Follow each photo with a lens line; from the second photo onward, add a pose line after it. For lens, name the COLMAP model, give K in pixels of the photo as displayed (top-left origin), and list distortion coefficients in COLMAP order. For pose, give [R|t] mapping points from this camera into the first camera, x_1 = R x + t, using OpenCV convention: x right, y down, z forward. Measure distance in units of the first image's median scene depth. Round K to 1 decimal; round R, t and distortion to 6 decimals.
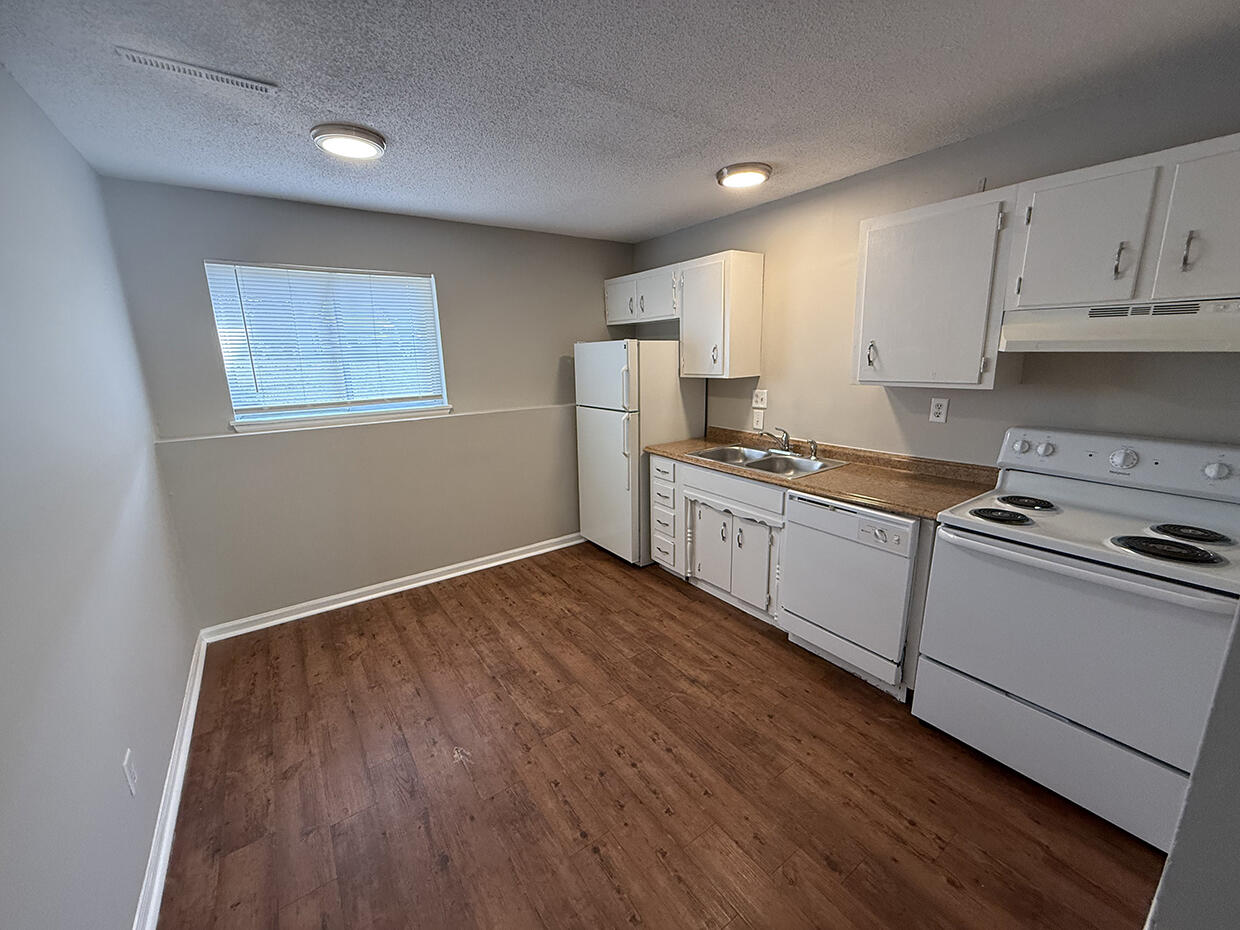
lens RADIAL K [[495.8, 0, 614.4], [0, 495.8, 462.6], [0, 0, 1]] dist [0.002620, -0.000315]
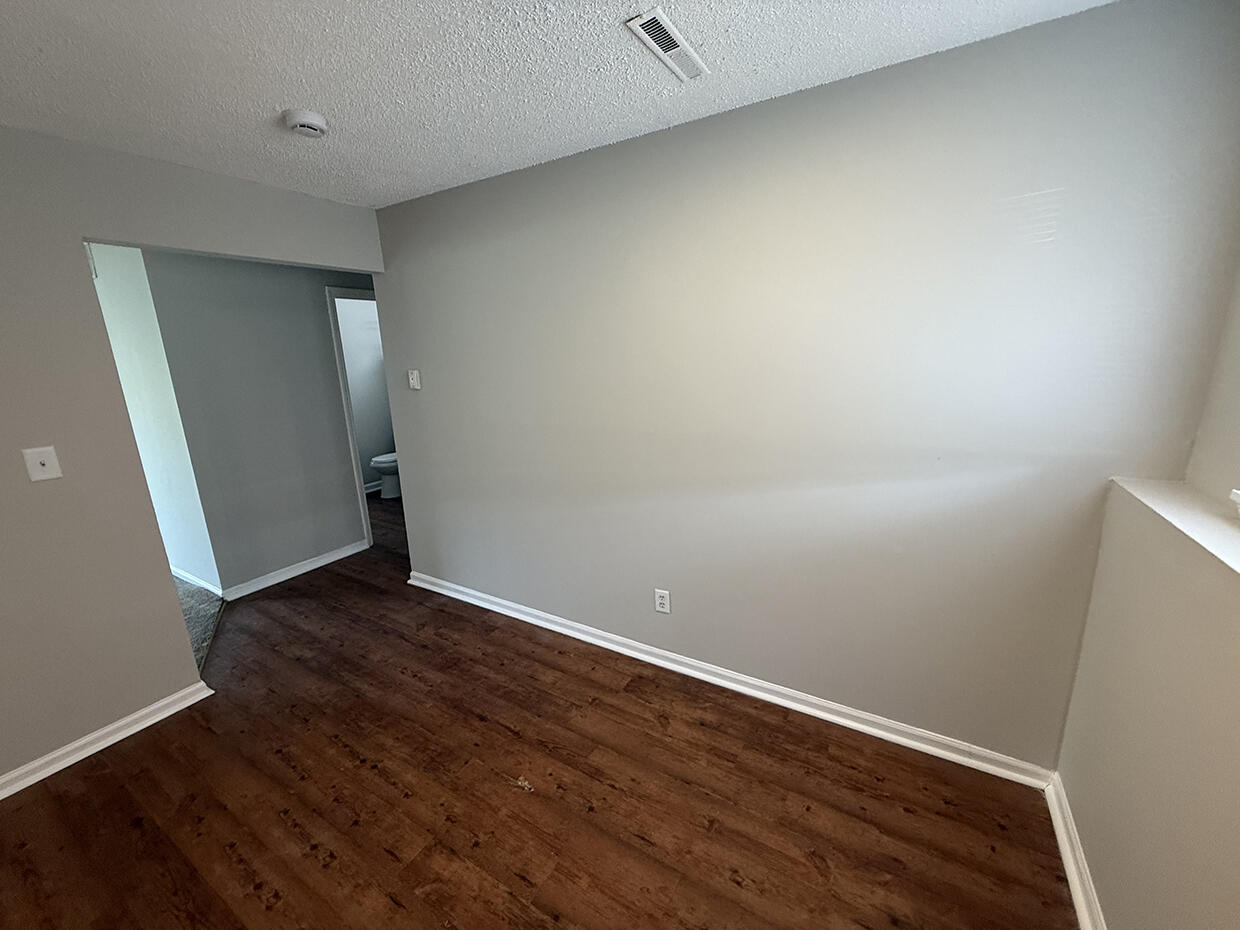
lens RADIAL K [[495.8, 0, 613.5], [0, 495.8, 468.4], [0, 0, 1]] dist [0.002620, -0.000315]
pose [[-0.912677, 0.150649, -0.379901, -0.206913], [-0.033638, 0.898734, 0.437202, -0.381684], [0.407294, 0.411803, -0.815187, 1.637782]]
